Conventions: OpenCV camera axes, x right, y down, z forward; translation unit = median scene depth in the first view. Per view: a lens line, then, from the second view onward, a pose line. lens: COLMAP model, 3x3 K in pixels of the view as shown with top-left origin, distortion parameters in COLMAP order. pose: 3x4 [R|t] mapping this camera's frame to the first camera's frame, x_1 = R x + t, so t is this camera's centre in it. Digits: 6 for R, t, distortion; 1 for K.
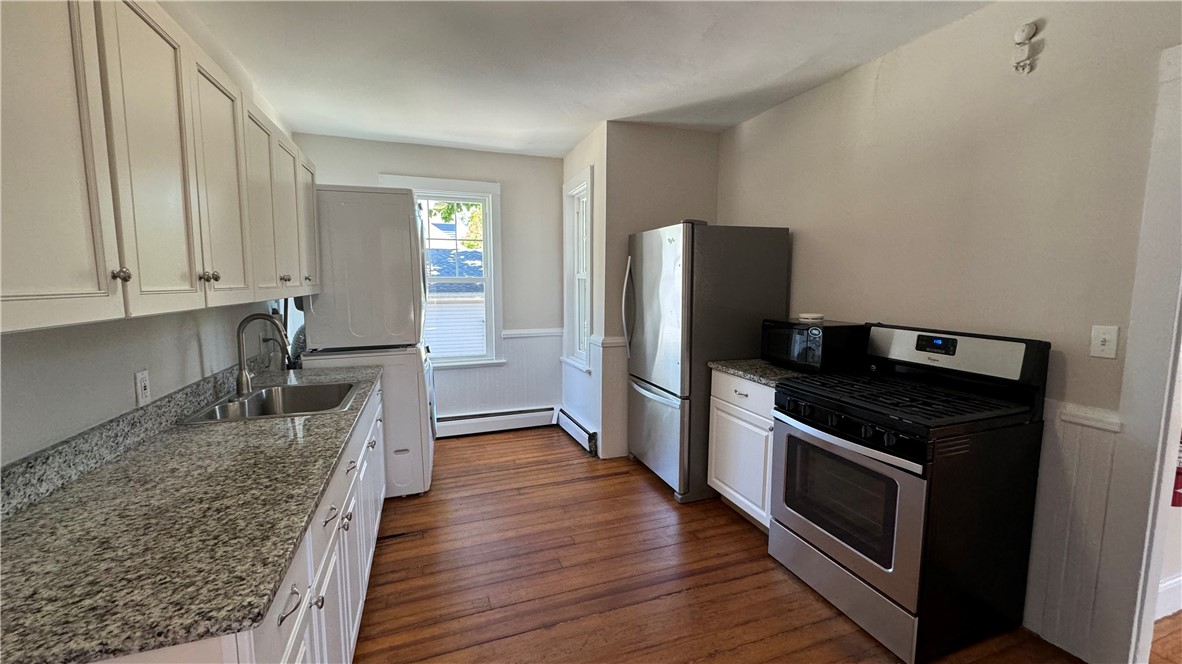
lens RADIAL K [[472.1, 0, 594.3], [0, 472.1, 331.1], [0, 0, 1]] dist [0.000834, 0.000202]
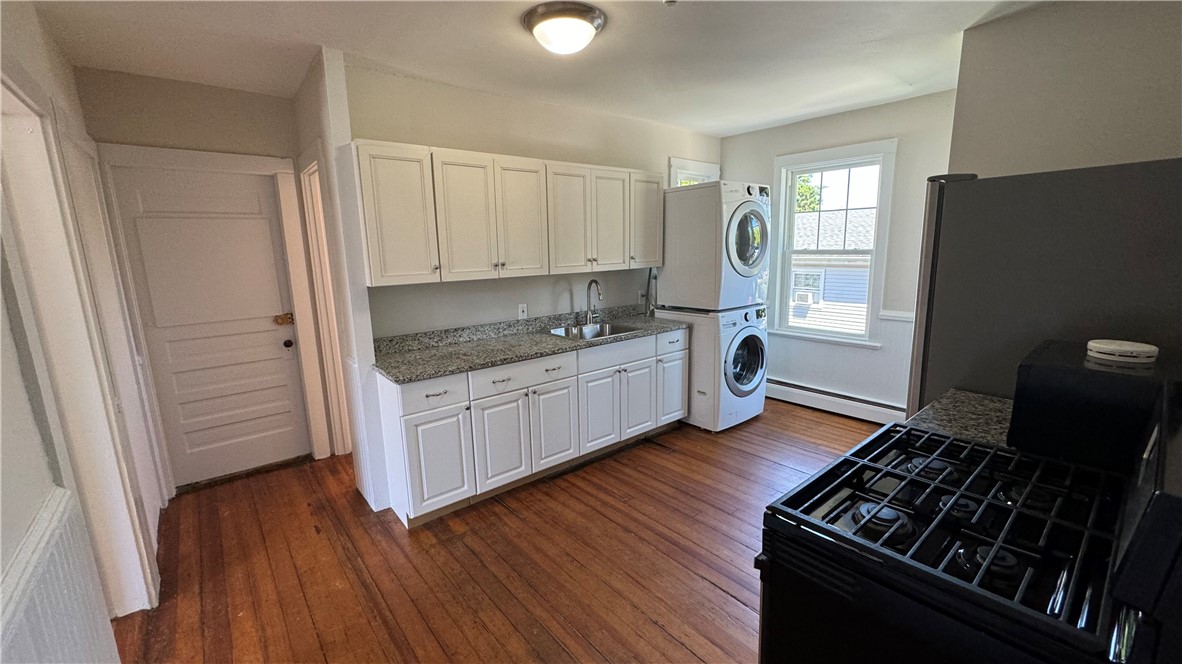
lens RADIAL K [[472.1, 0, 594.3], [0, 472.1, 331.1], [0, 0, 1]] dist [0.000834, 0.000202]
pose [[0.345459, 0.159644, -0.924755, 0.671393], [-0.078084, 0.986897, 0.141202, -0.069998], [0.935180, 0.023429, 0.353398, 0.290387]]
